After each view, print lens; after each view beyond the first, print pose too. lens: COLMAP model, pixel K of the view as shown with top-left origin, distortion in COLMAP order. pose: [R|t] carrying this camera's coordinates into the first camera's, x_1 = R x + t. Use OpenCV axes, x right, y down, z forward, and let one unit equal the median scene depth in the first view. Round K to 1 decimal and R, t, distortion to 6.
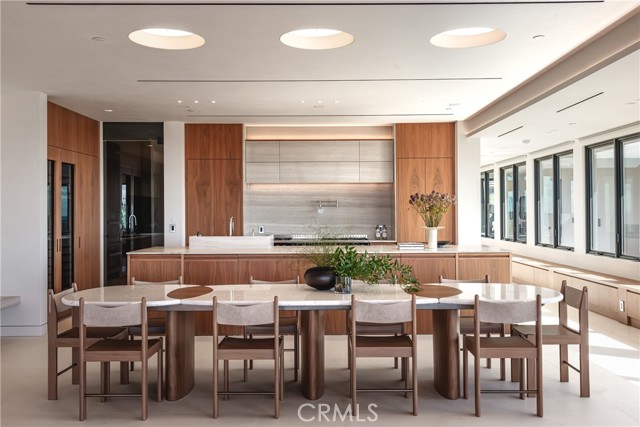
lens RADIAL K [[614.7, 0, 320.0], [0, 614.7, 213.5], [0, 0, 1]] dist [0.084937, 0.001399]
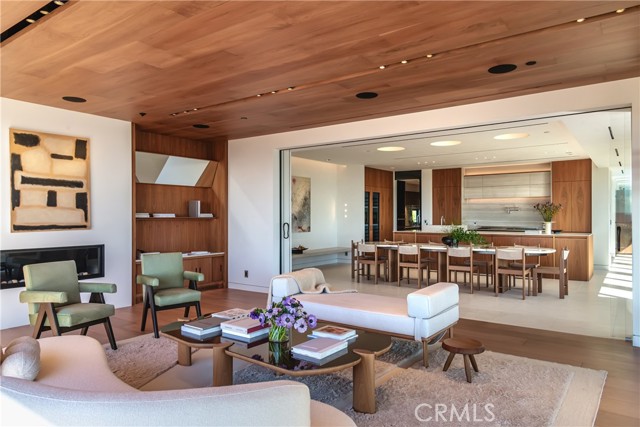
lens RADIAL K [[445.2, 0, 320.0], [0, 445.2, 213.5], [0, 0, 1]] dist [0.025608, -0.000884]
pose [[0.807763, -0.001671, -0.589505, 0.336369], [-0.002487, 0.999977, -0.006241, 0.006388], [0.589502, 0.006508, 0.807740, -0.375387]]
